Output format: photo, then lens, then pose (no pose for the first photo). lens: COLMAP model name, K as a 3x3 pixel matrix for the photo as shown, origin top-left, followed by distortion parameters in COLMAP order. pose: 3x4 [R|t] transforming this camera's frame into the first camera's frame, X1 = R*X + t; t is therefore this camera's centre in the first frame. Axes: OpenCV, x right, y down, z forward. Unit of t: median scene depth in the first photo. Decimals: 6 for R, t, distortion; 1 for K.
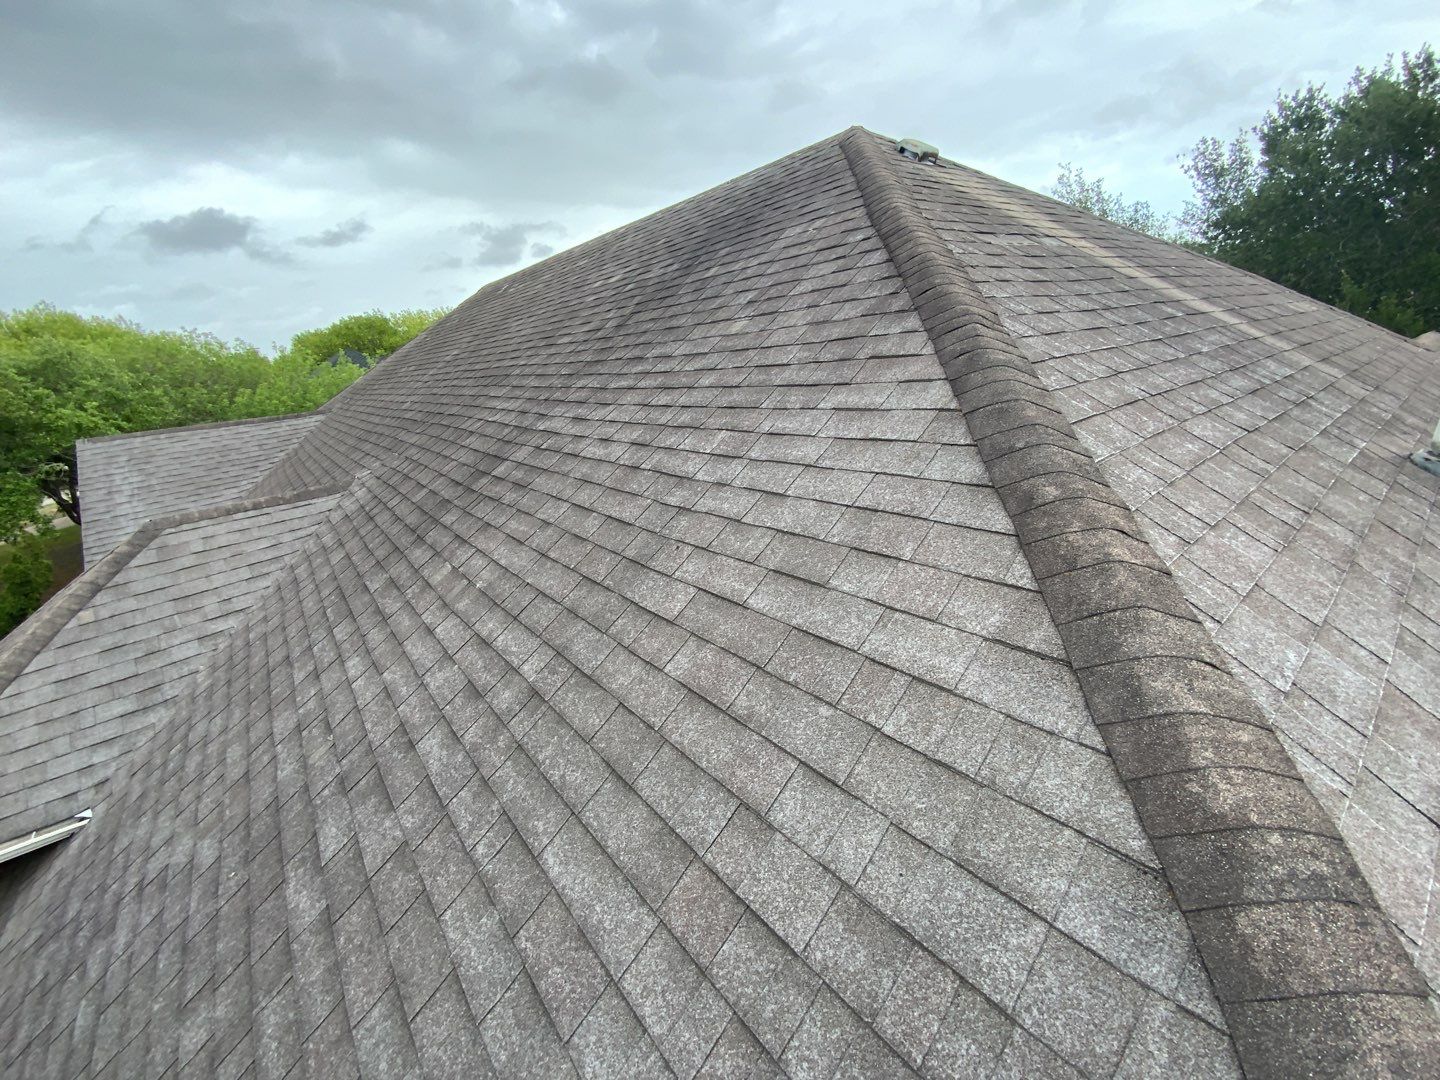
lens RADIAL K [[574.6, 0, 719.7], [0, 574.6, 559.8], [0, 0, 1]] dist [0.016740, -0.014127]
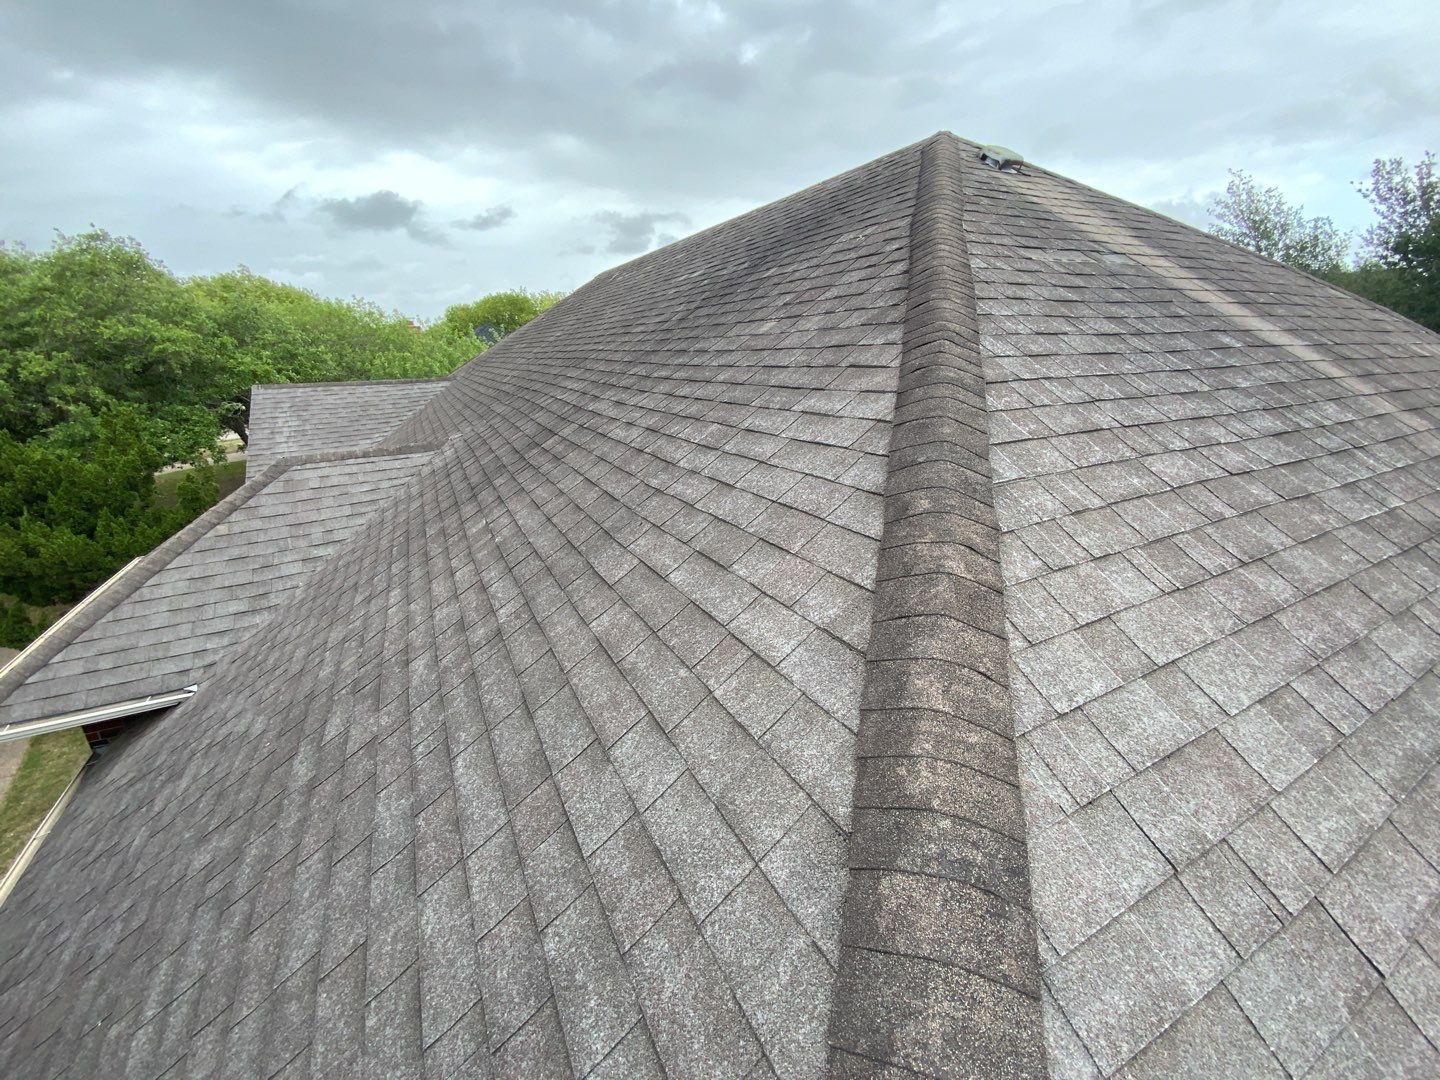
lens RADIAL K [[574.6, 0, 719.7], [0, 574.6, 559.8], [0, 0, 1]] dist [0.016740, -0.014127]
pose [[0.978131, 0.130127, -0.162254, 0.226825], [-0.128847, 0.991493, 0.018433, 0.006331], [0.163273, 0.002876, 0.986577, -0.057152]]
